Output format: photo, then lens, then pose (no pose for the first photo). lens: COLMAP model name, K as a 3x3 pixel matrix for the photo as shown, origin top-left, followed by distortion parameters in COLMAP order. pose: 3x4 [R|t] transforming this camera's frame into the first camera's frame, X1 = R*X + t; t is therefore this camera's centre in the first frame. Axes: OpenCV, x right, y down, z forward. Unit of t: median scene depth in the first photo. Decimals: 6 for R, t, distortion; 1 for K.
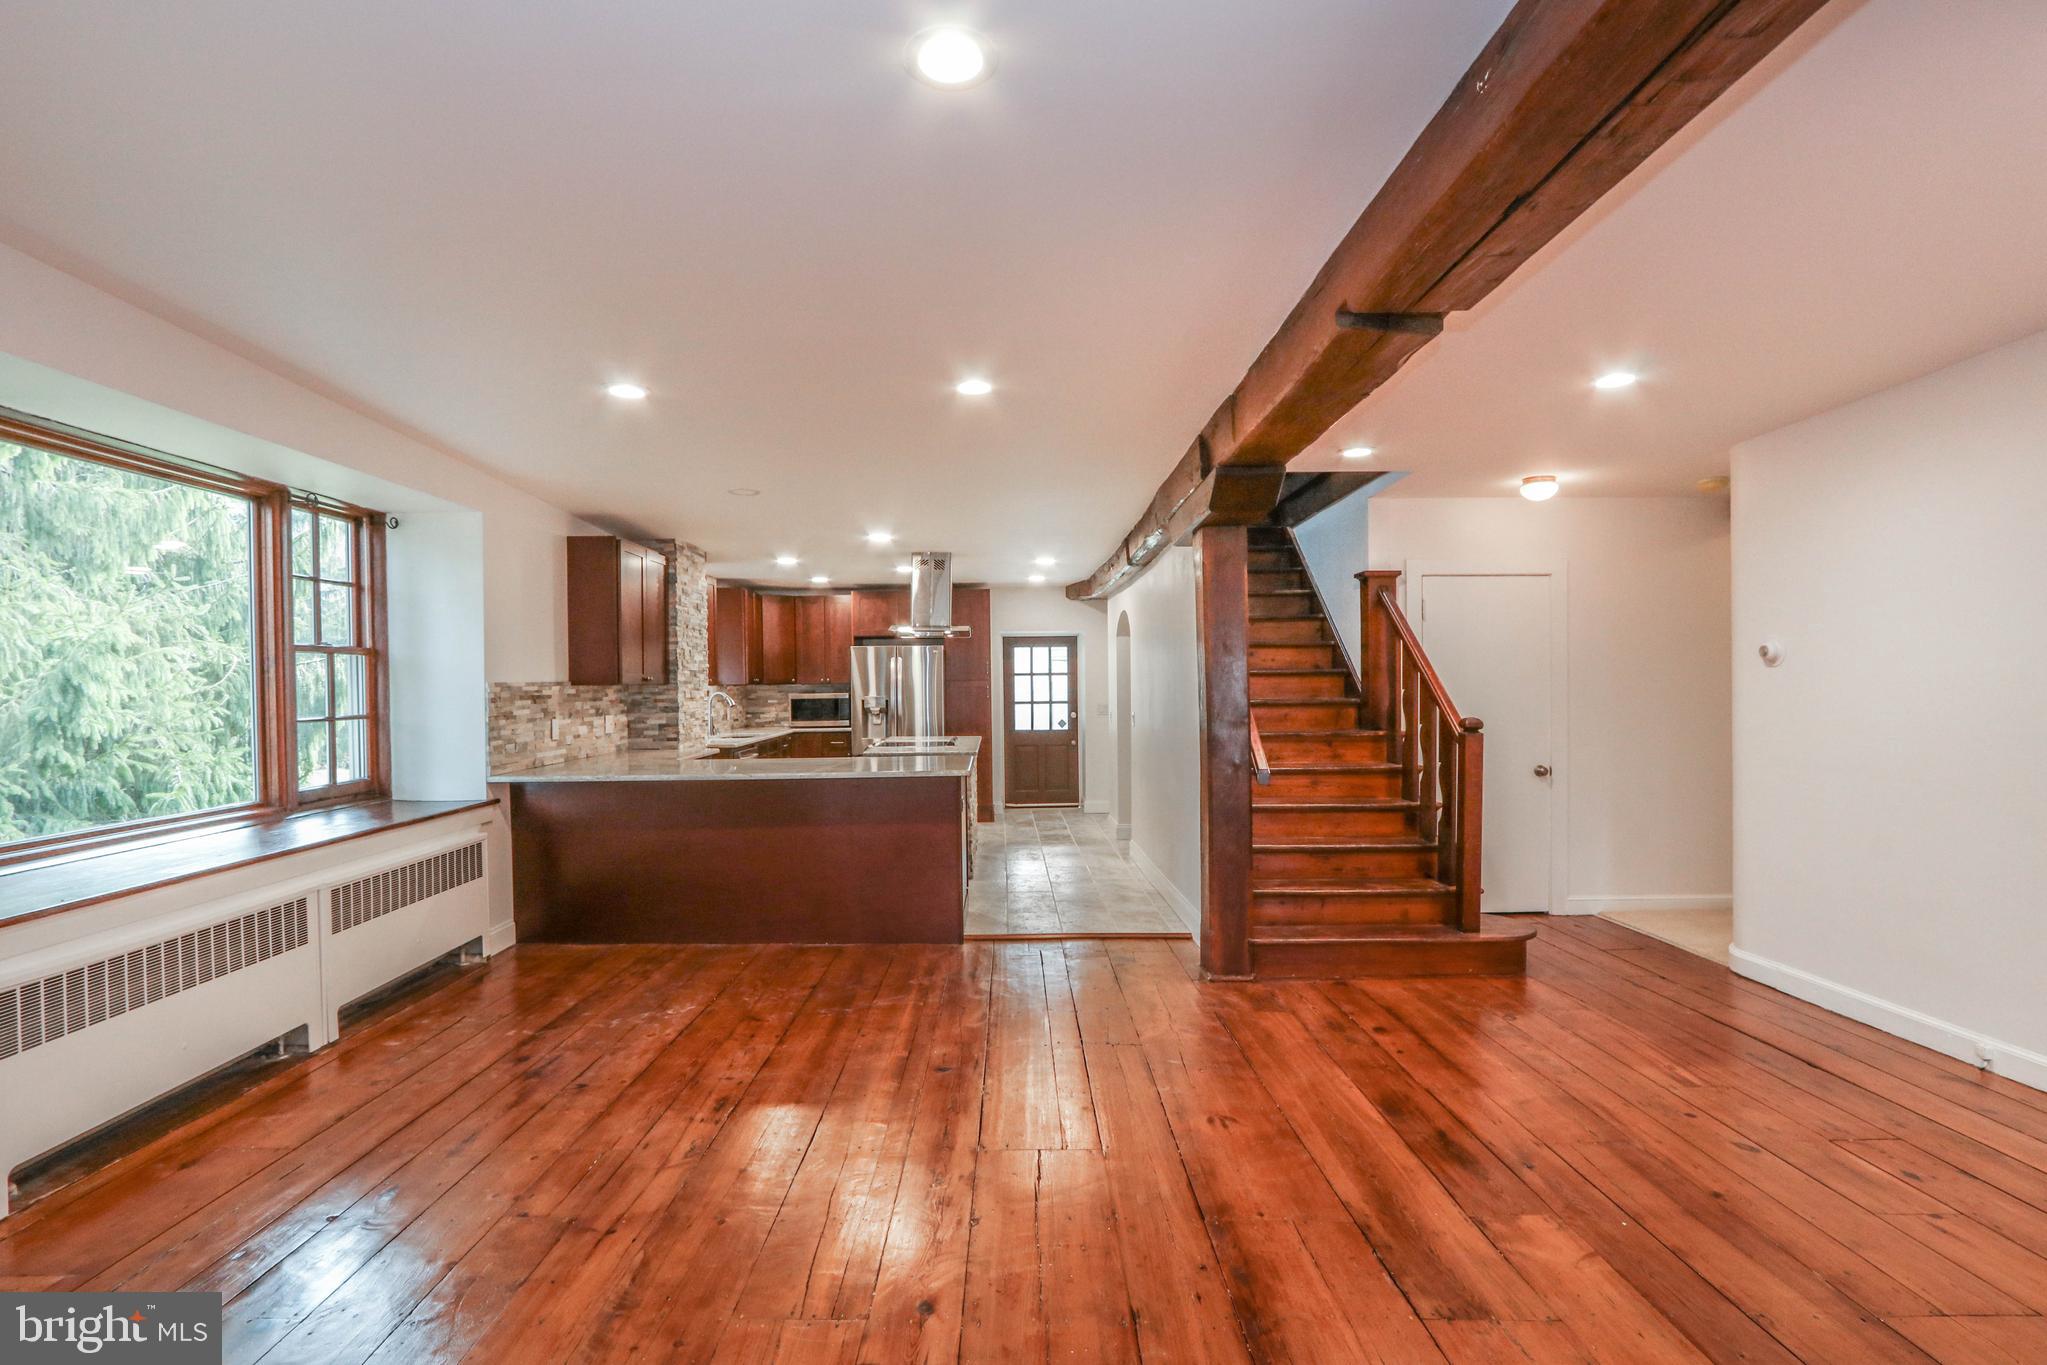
lens RADIAL K [[978.5, 0, 1007.7], [0, 978.5, 693.2], [0, 0, 1]] dist [-0.014817, 0.000281]
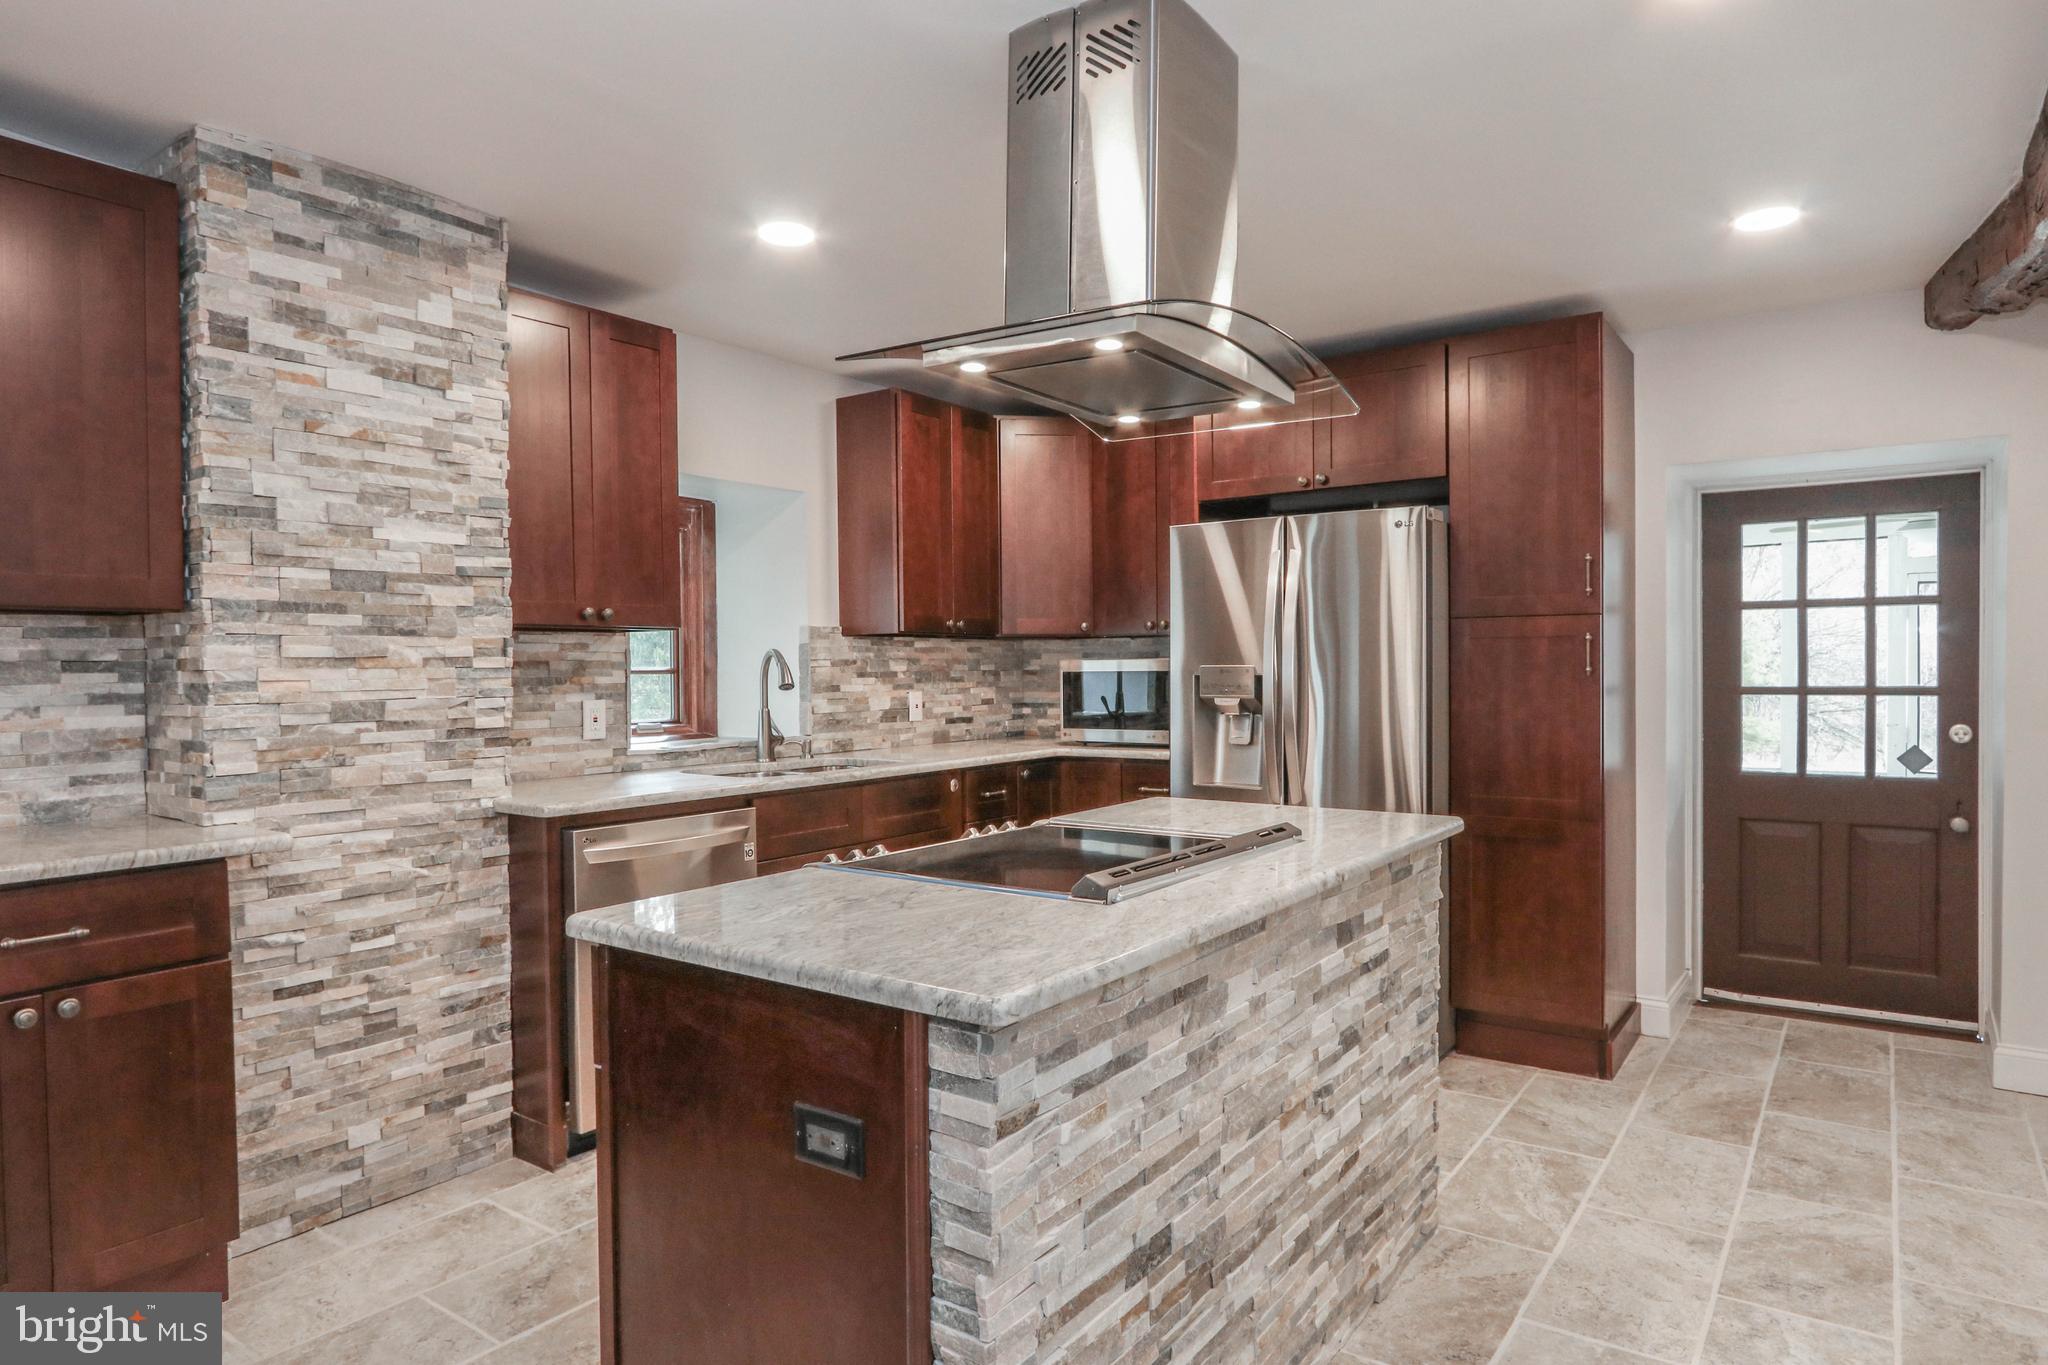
lens RADIAL K [[1213.7, 0, 1024.0], [0, 1213.7, 682.5], [0, 0, 1]] dist [-0.016014, 0.001529]
pose [[0.808535, 0.011824, -0.588329, 0.105425], [-0.007069, 0.999921, 0.010381, 0.009305], [0.588405, -0.004235, 0.808555, 1.076997]]
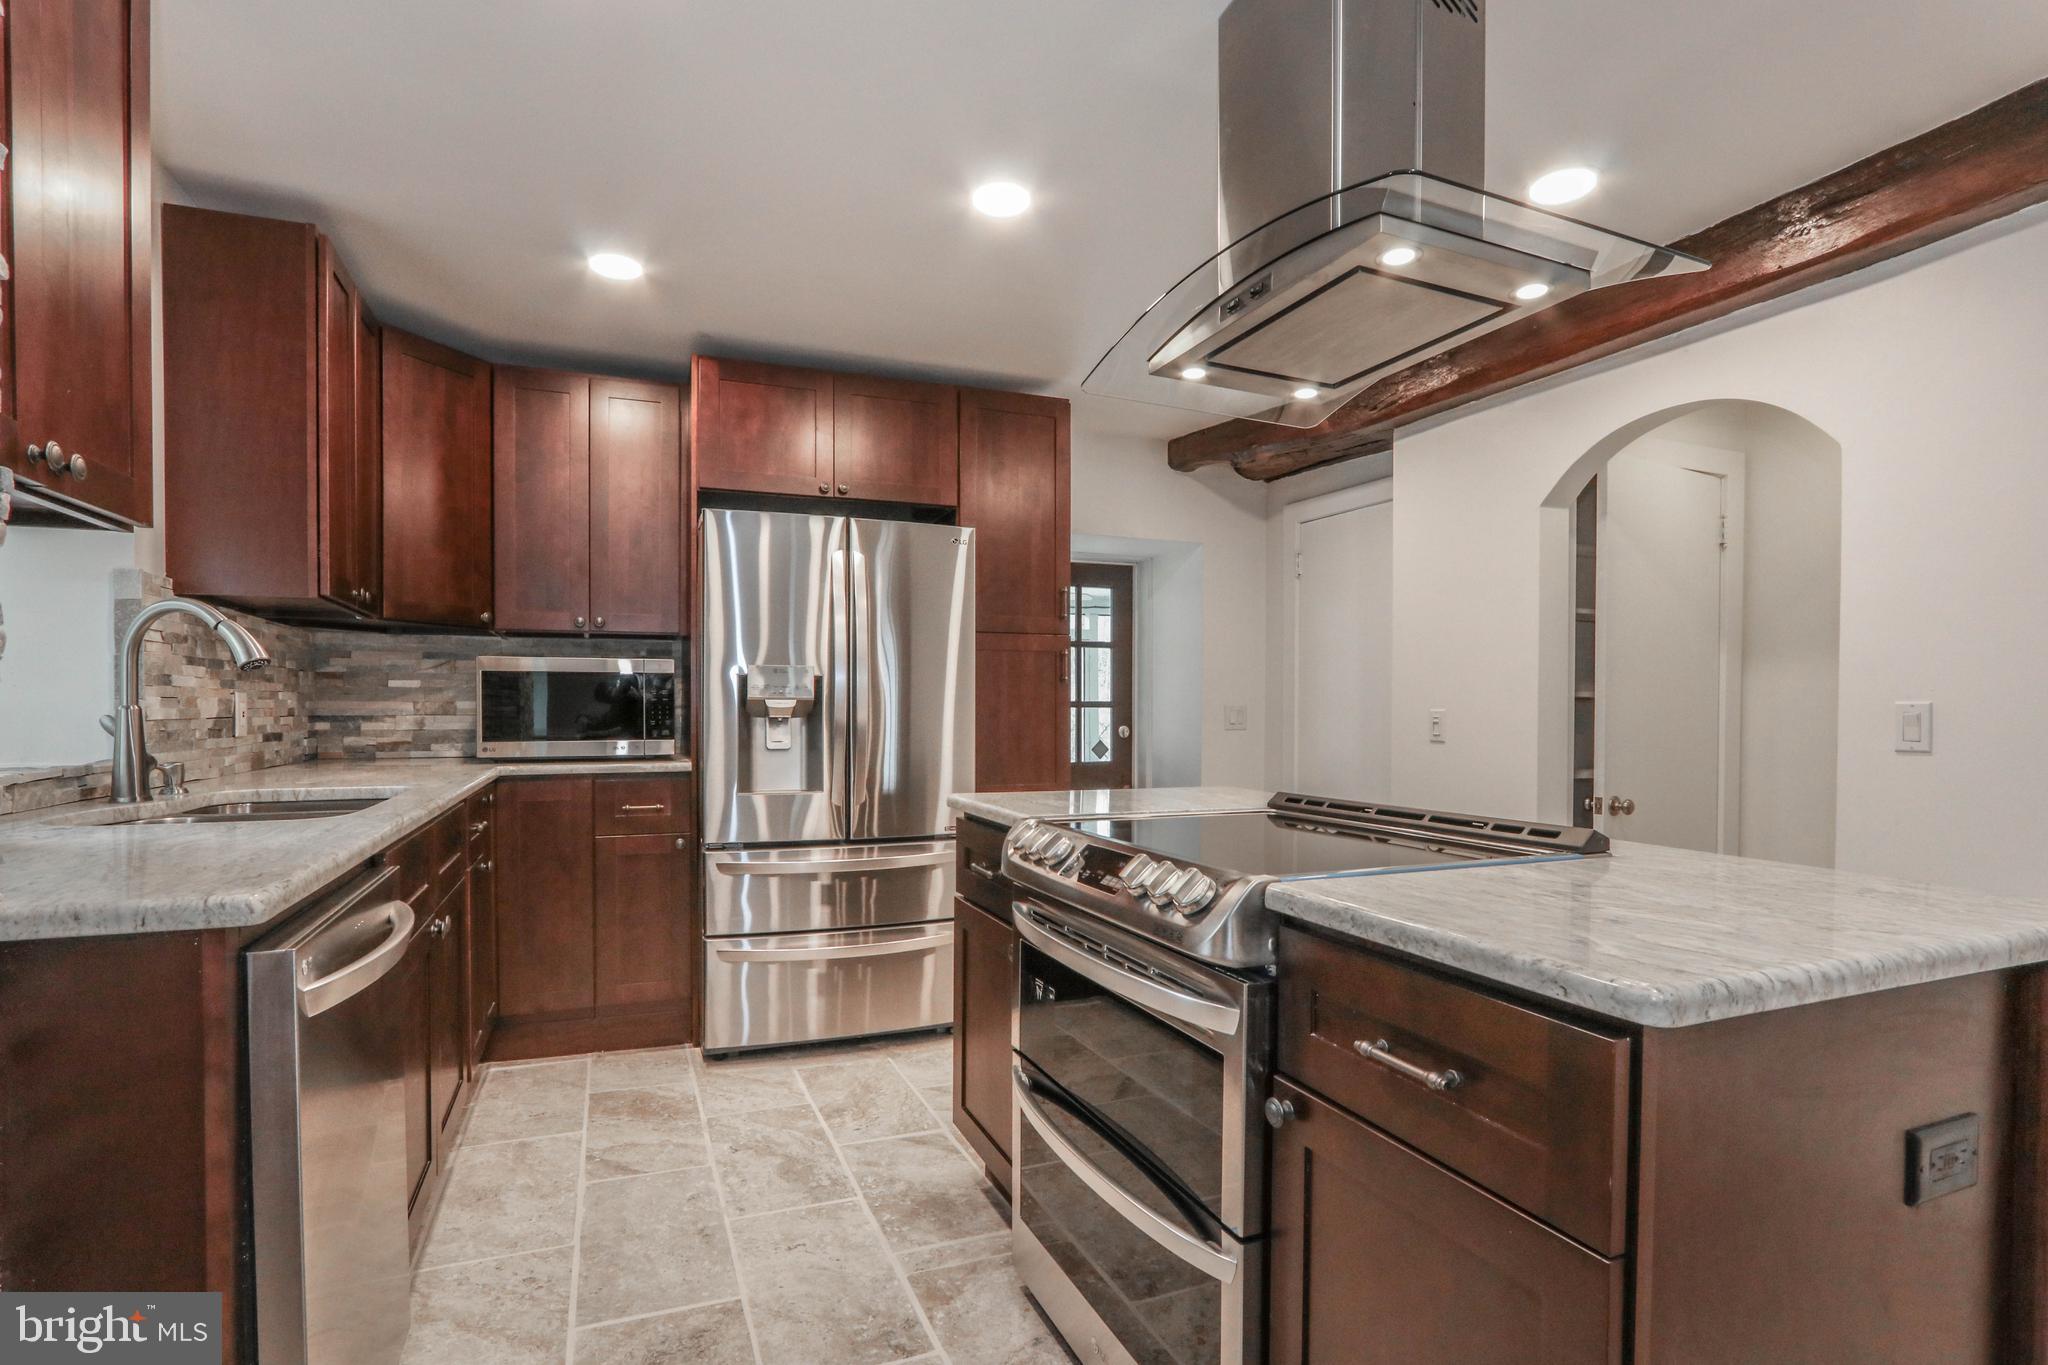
lens RADIAL K [[983.4, 0, 1006.8], [0, 983.4, 715.7], [0, 0, 1]] dist [-0.014916, 0.000001]
pose [[0.932100, 0.011965, 0.362005, -0.324915], [-0.009533, 0.999918, -0.008504, 0.038948], [-0.362077, 0.004476, 0.932138, 1.175766]]
